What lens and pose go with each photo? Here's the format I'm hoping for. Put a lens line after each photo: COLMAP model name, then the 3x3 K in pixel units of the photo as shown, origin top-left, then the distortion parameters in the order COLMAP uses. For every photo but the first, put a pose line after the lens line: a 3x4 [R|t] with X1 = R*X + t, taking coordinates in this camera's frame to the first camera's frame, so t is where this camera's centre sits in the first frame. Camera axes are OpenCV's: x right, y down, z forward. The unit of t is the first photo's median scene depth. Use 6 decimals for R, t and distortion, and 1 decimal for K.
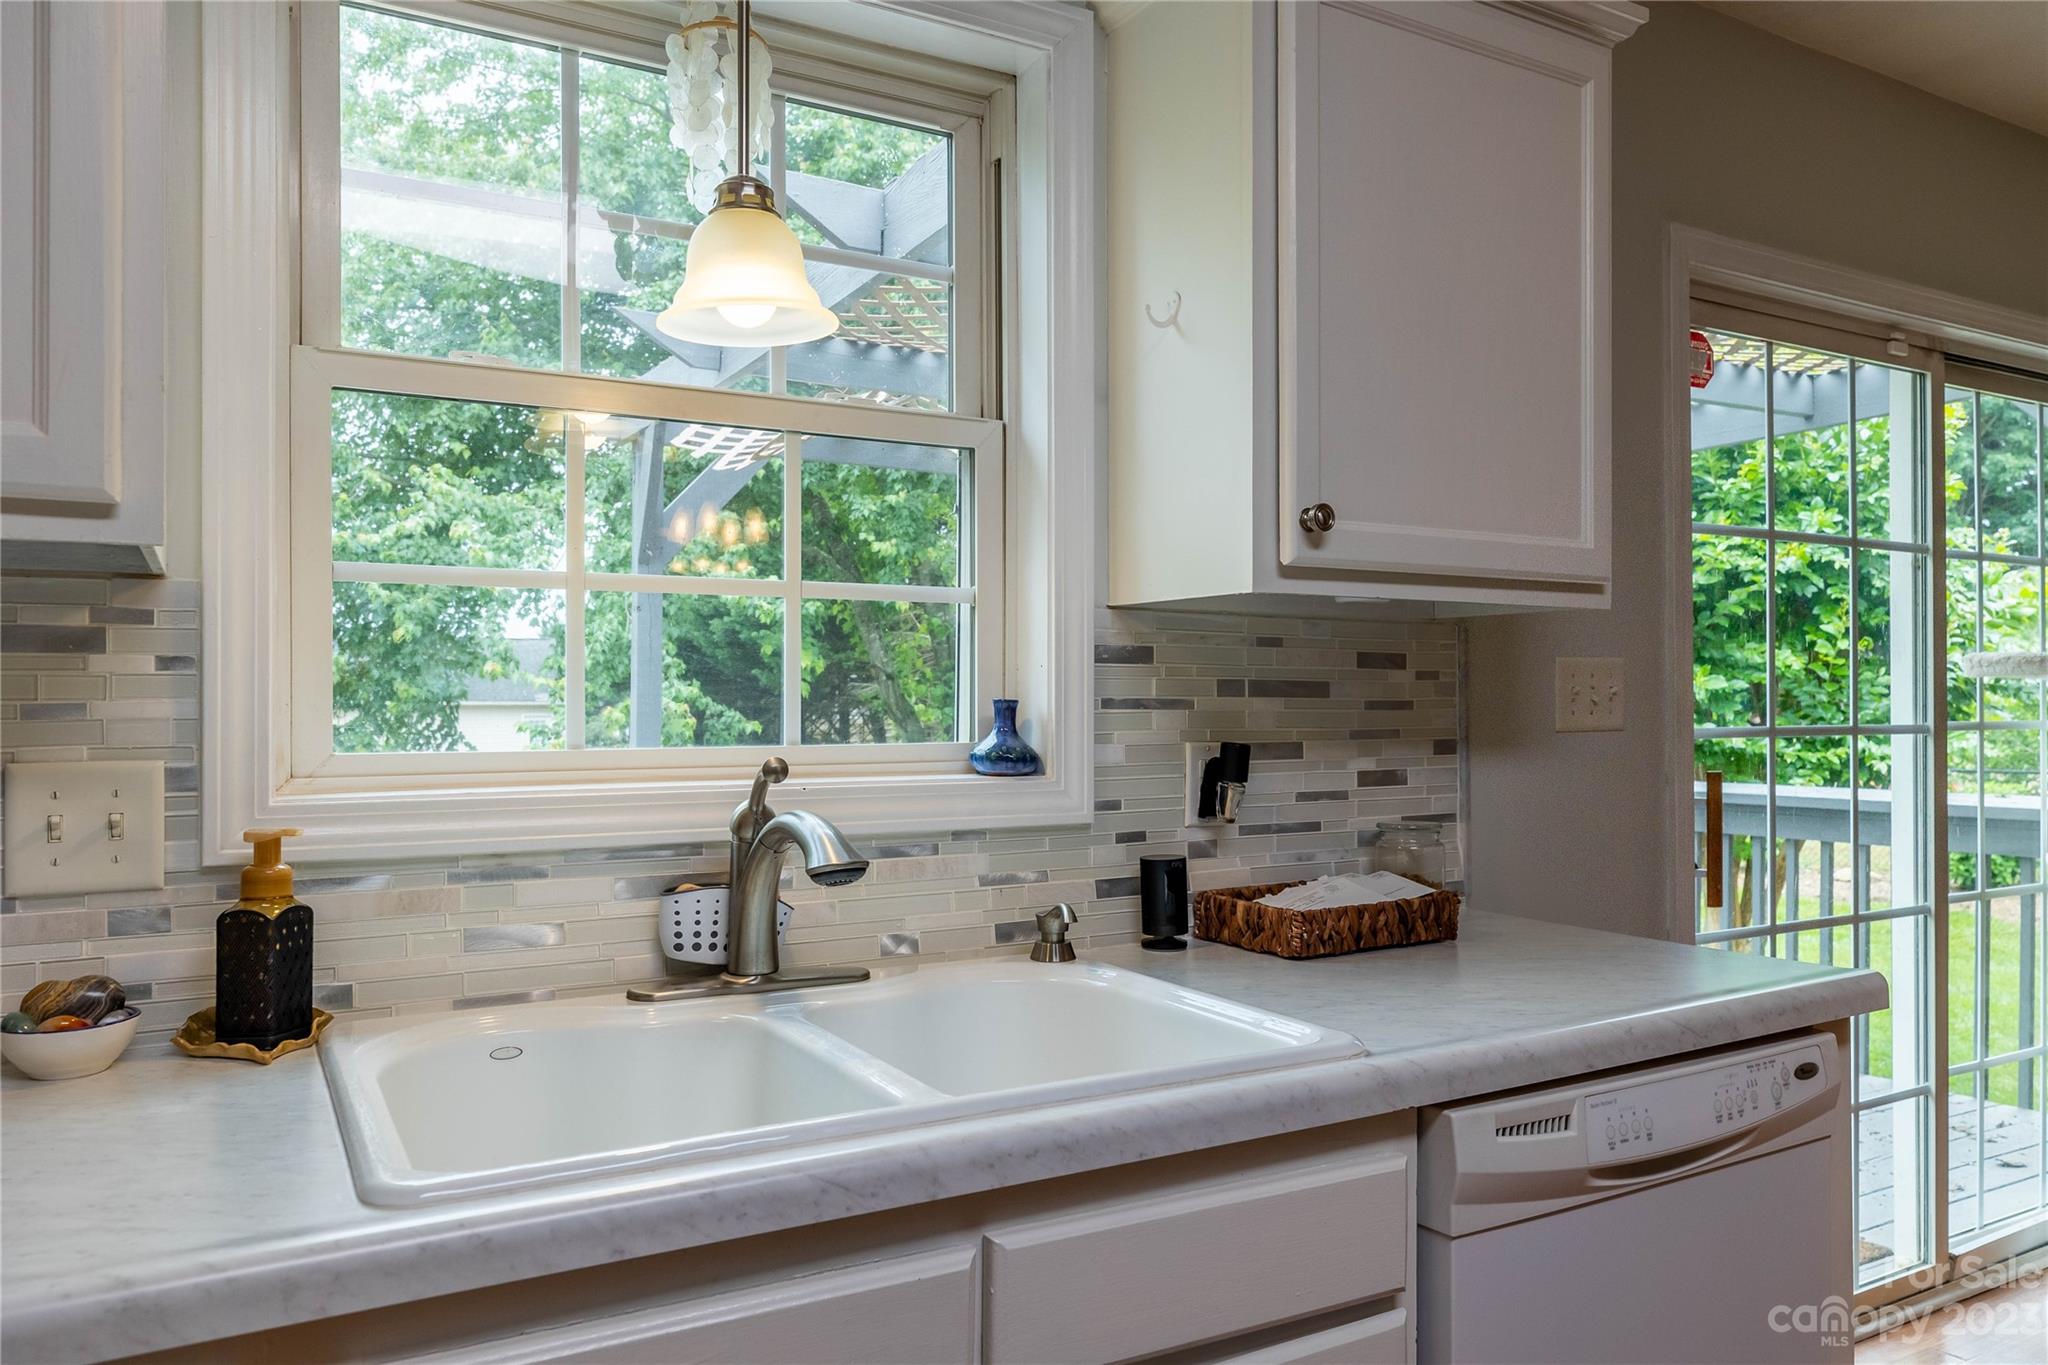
lens RADIAL K [[1428.3, 0, 1015.7], [0, 1428.3, 692.4], [0, 0, 1]] dist [0.002406, 0.003366]
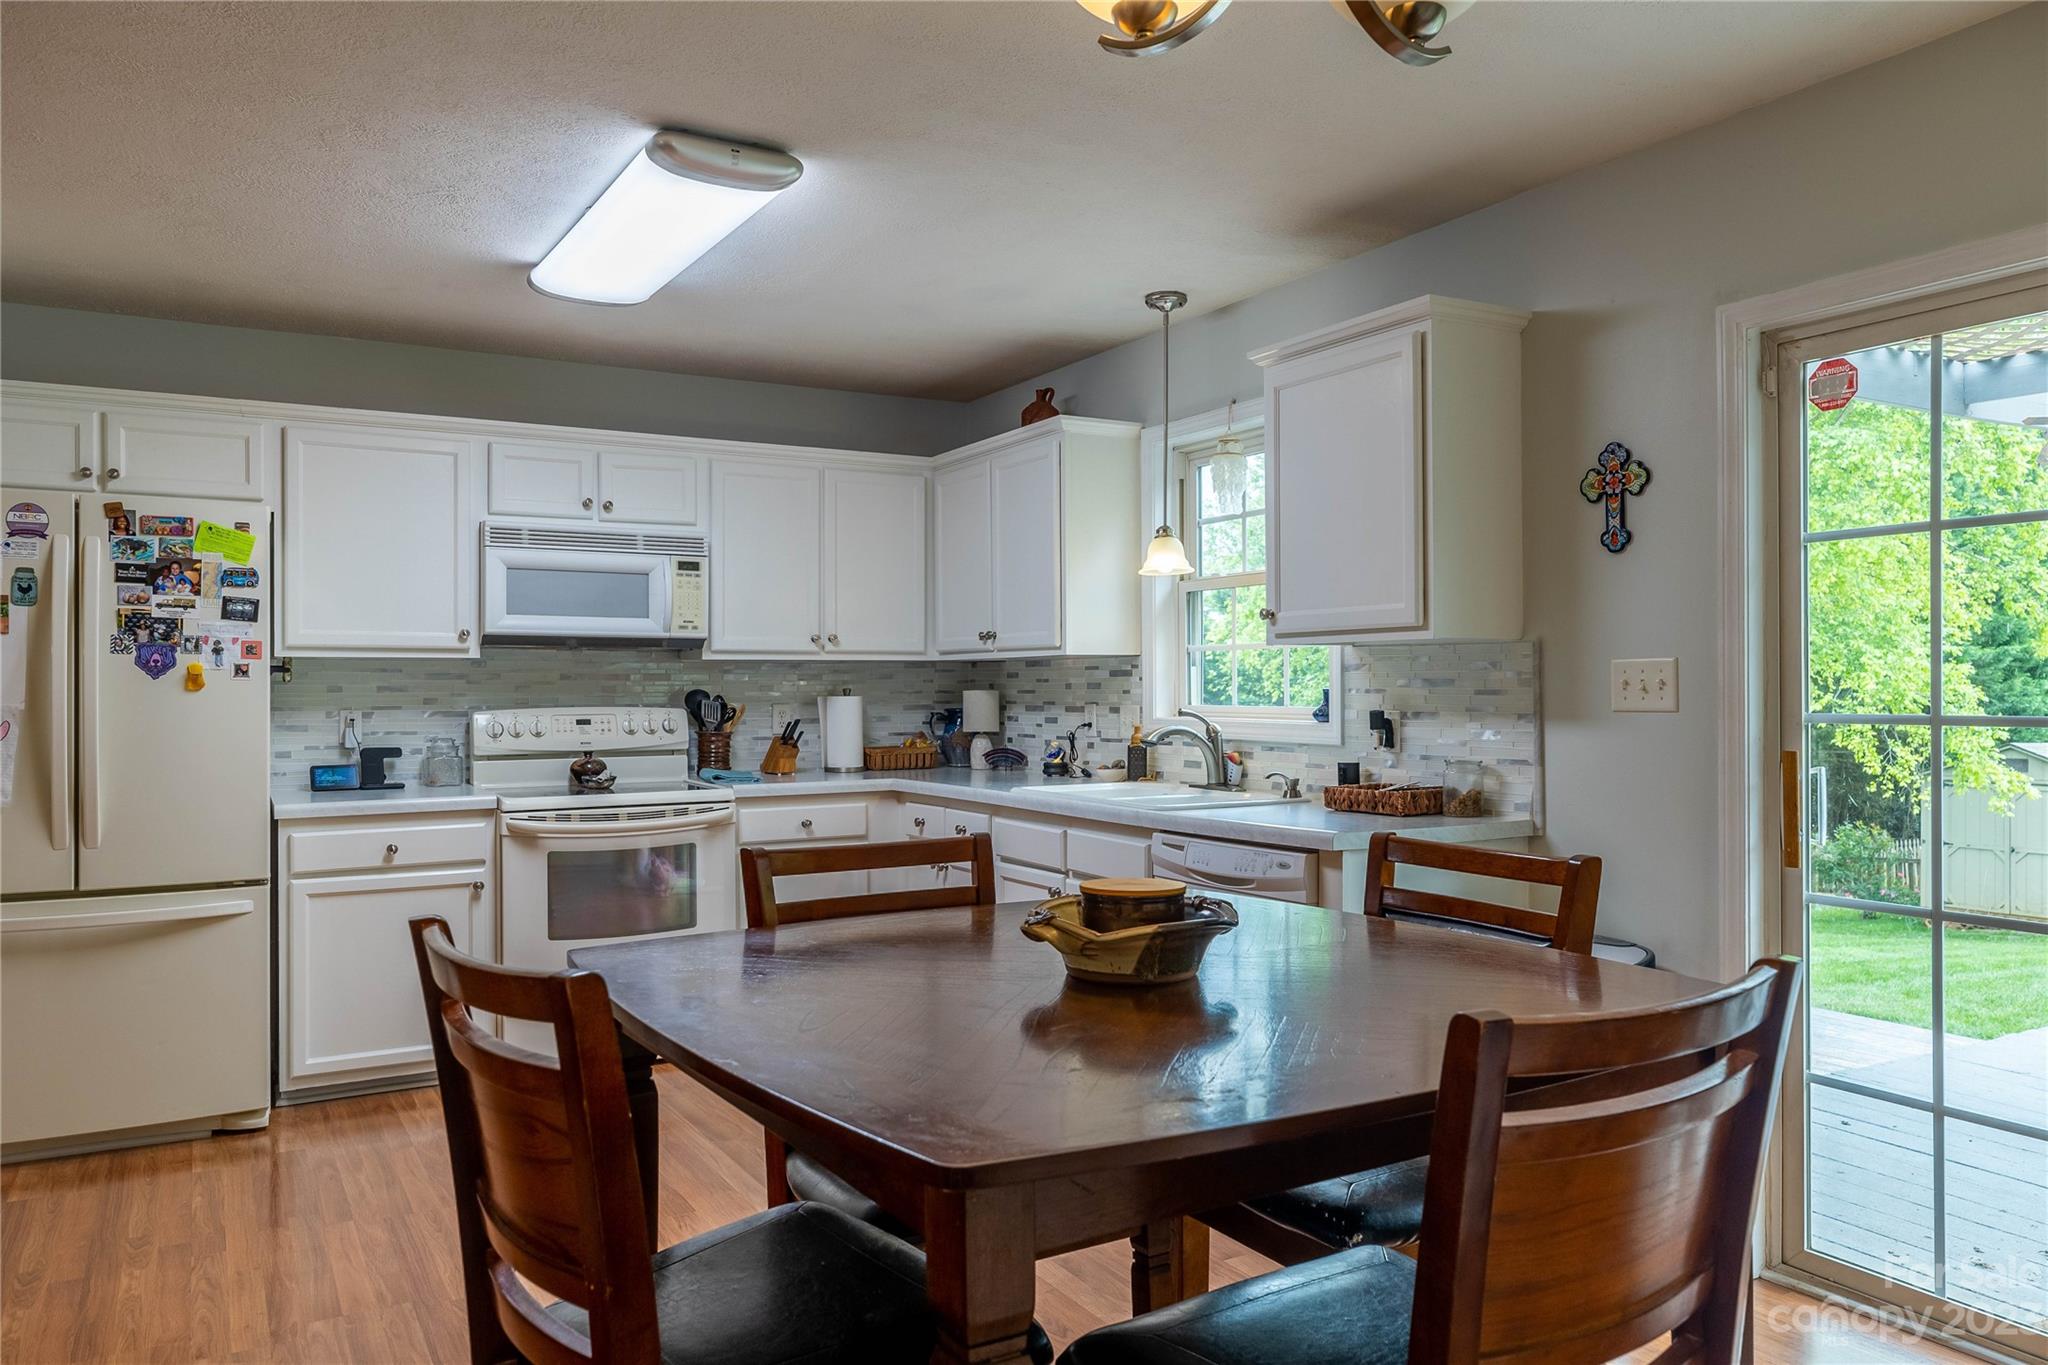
lens RADIAL K [[1428.3, 0, 1022.7], [0, 1428.3, 675.9], [0, 0, 1]] dist [0.002406, 0.003366]
pose [[-0.004873, -0.003369, -0.999982, 2.230378], [0.013818, 0.999899, -0.003436, -0.013918], [0.999893, -0.013835, -0.004826, 0.517073]]
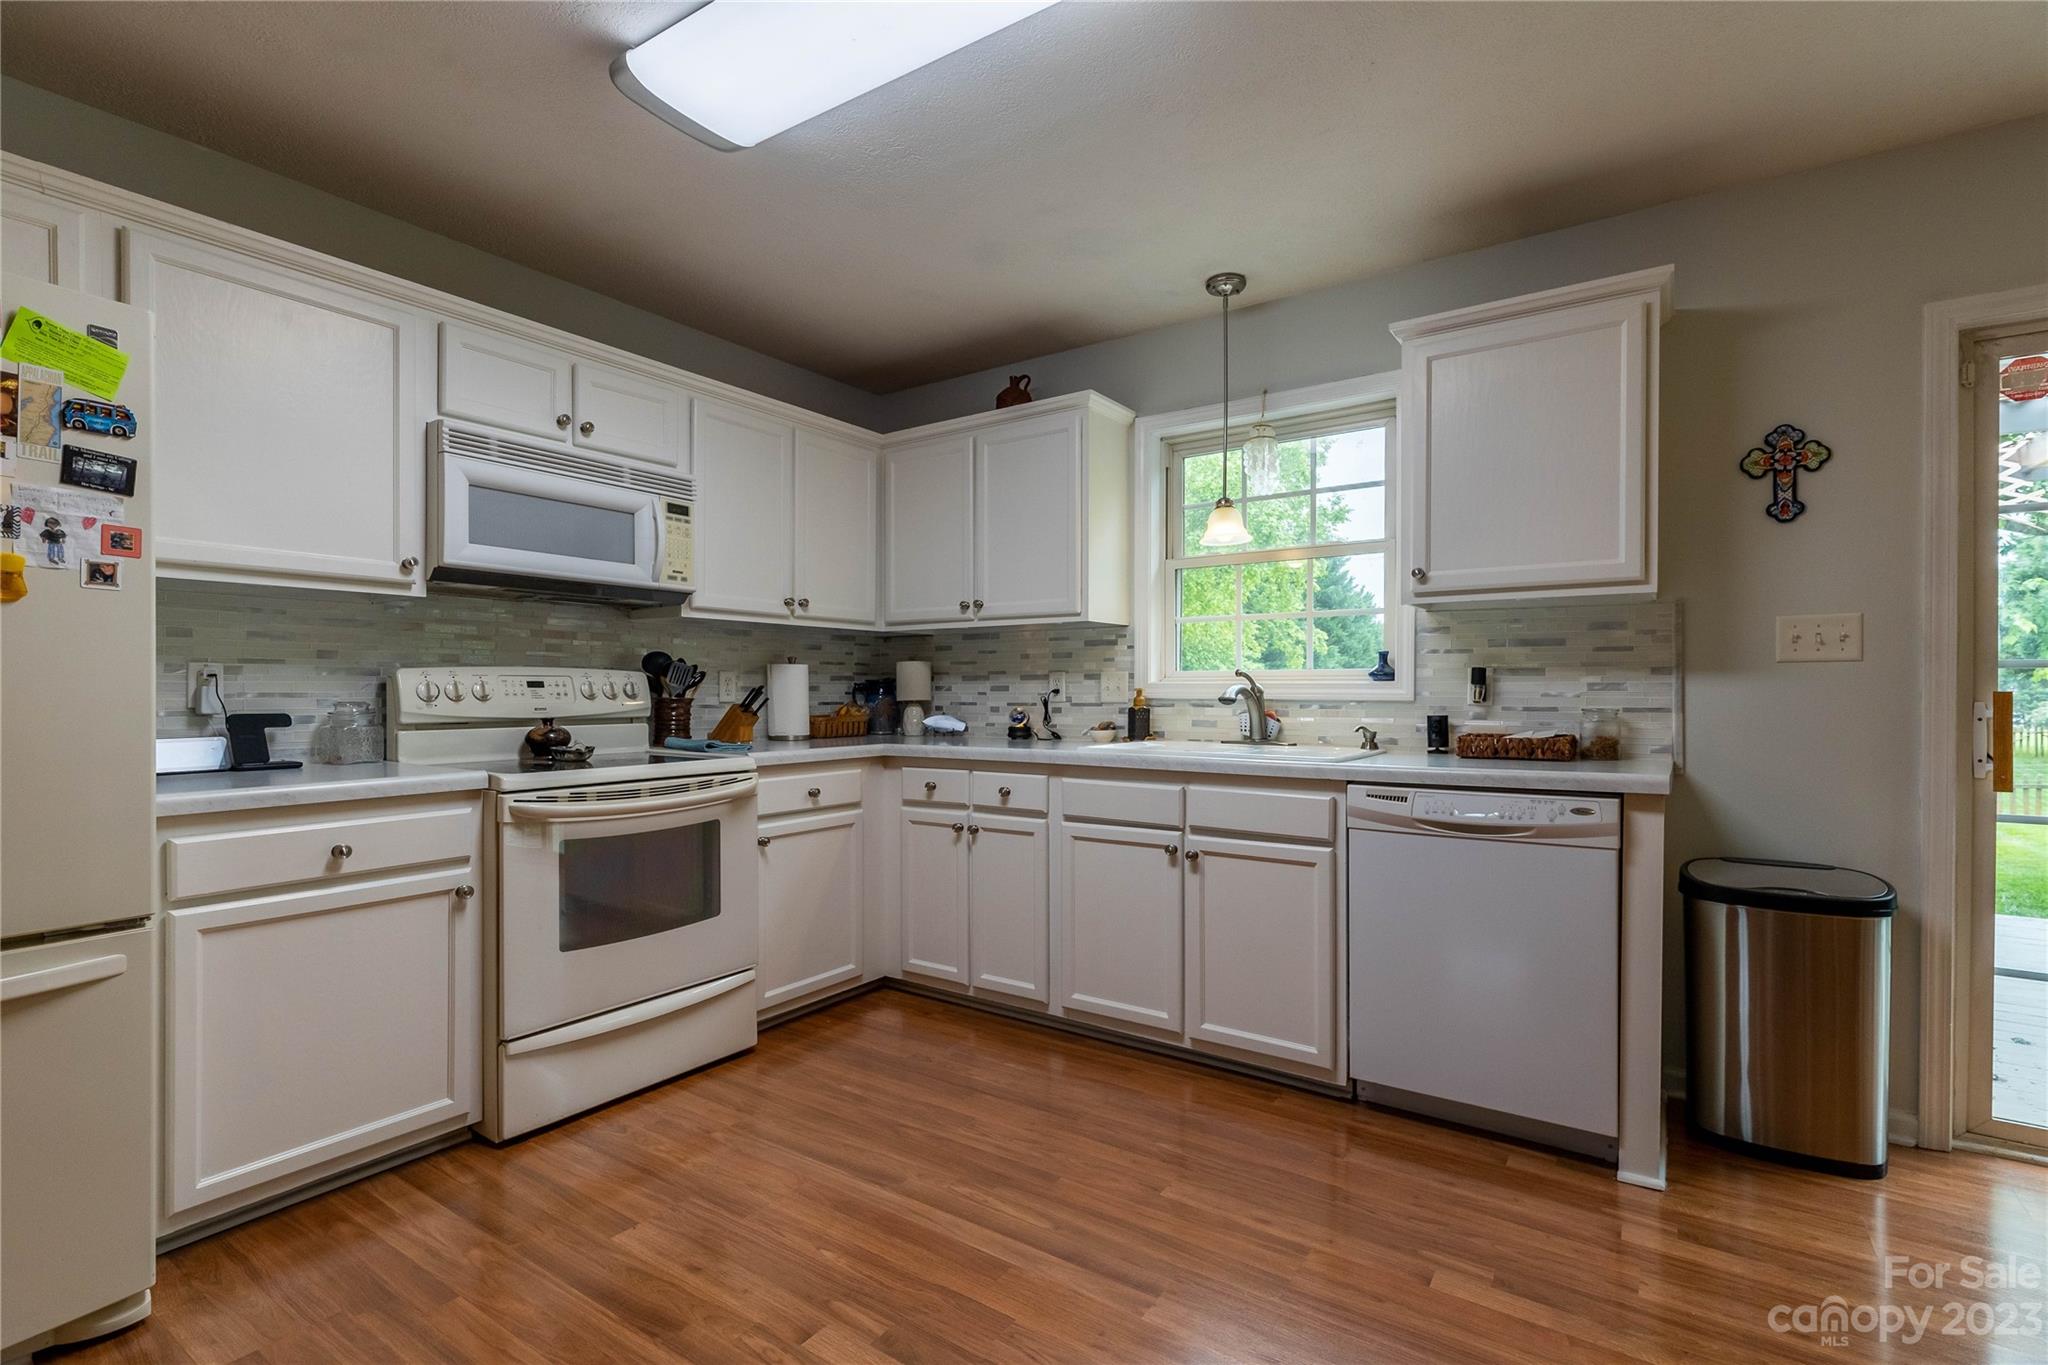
lens RADIAL K [[938.5, 0, 1028.0], [0, 938.5, 691.8], [0, 0, 1]] dist [0.002997, -0.000316]
pose [[0.427132, 0.004927, -0.904176, 1.208929], [0.005733, 0.999950, 0.008157, 0.058899], [0.904171, -0.008667, 0.427083, -0.277854]]
